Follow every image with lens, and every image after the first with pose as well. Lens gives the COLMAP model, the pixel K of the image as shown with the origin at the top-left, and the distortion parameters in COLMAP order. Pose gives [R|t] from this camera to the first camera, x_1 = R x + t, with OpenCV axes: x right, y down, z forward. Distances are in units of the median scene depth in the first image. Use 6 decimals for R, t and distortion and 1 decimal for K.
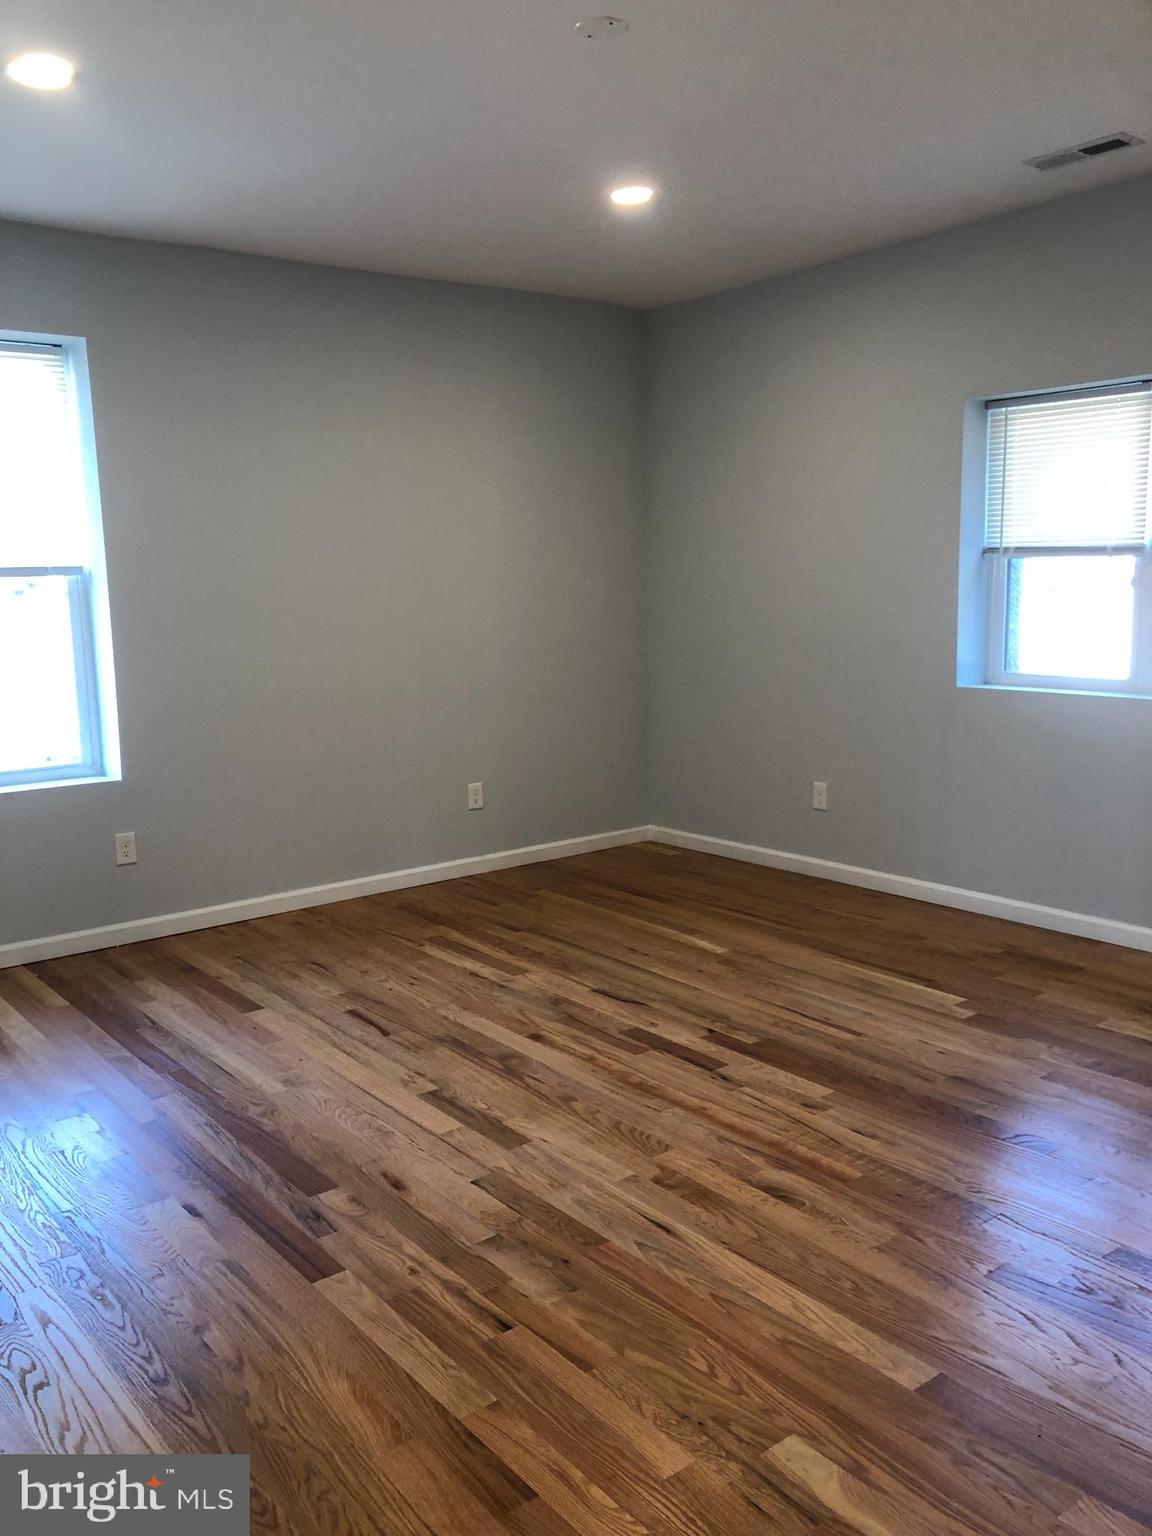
lens RADIAL K [[1268.0, 0, 551.0], [0, 1268.0, 781.7], [0, 0, 1]] dist [0.038528, -0.040709]
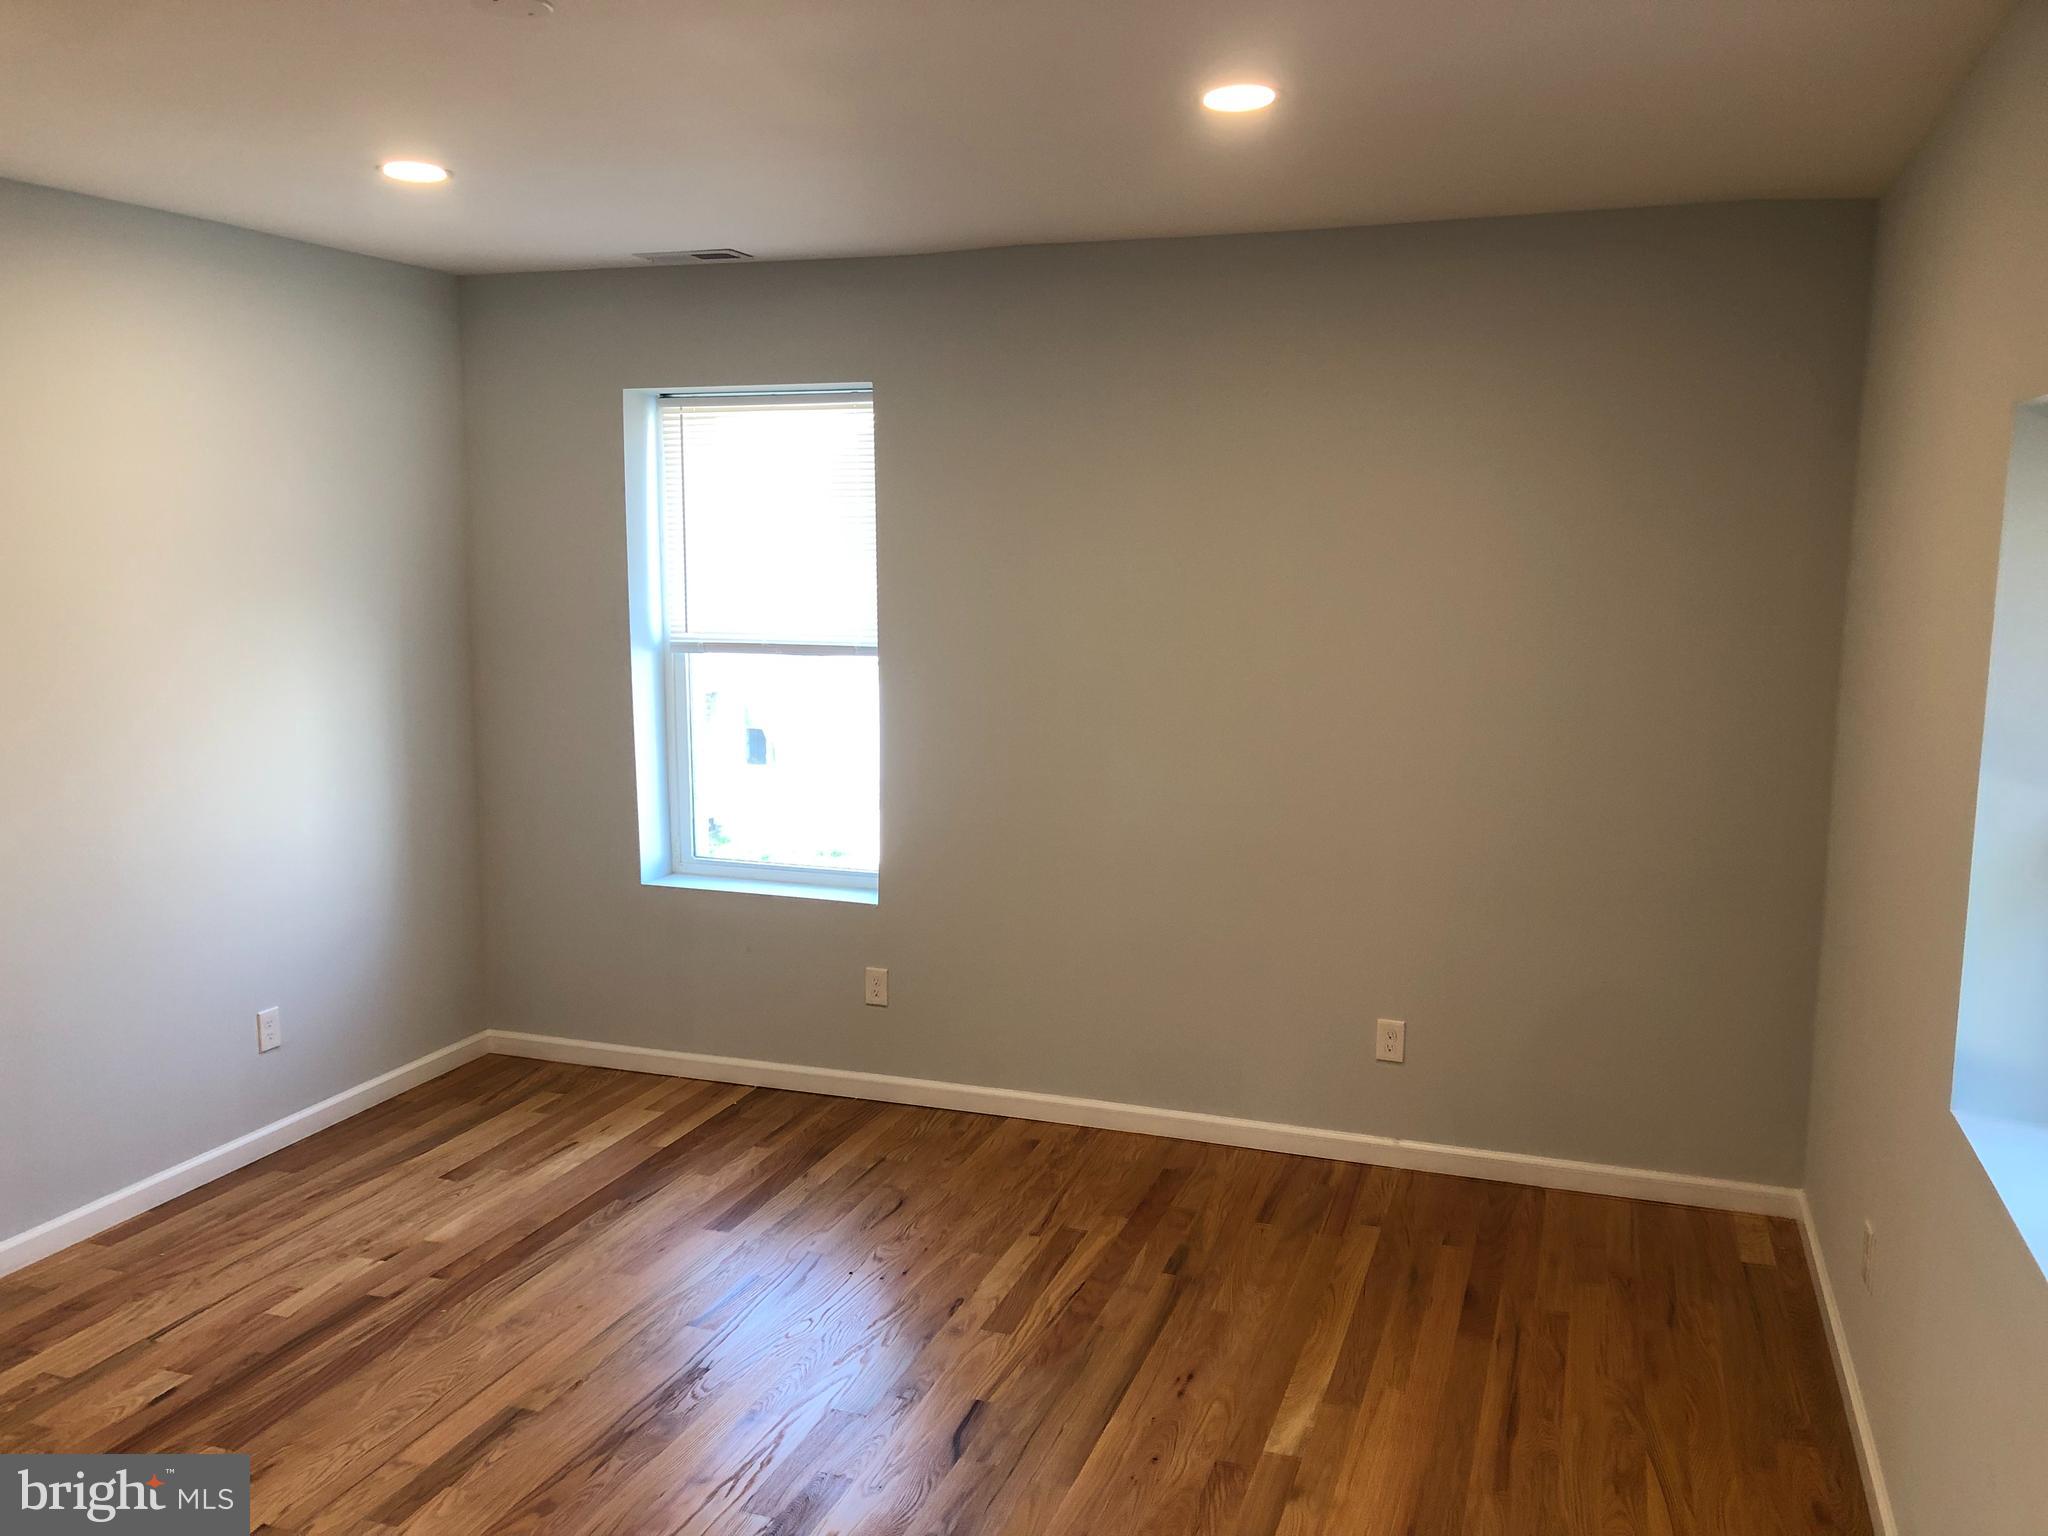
lens RADIAL K [[1690.7, 0, 1021.2], [0, 1690.7, 754.9], [0, 0, 1]] dist [0.038528, -0.040709]
pose [[0.536406, 0.134048, -0.833247, 0.635974], [-0.154361, 0.986234, 0.059290, -0.182763], [0.829724, 0.096817, 0.549713, 0.486476]]
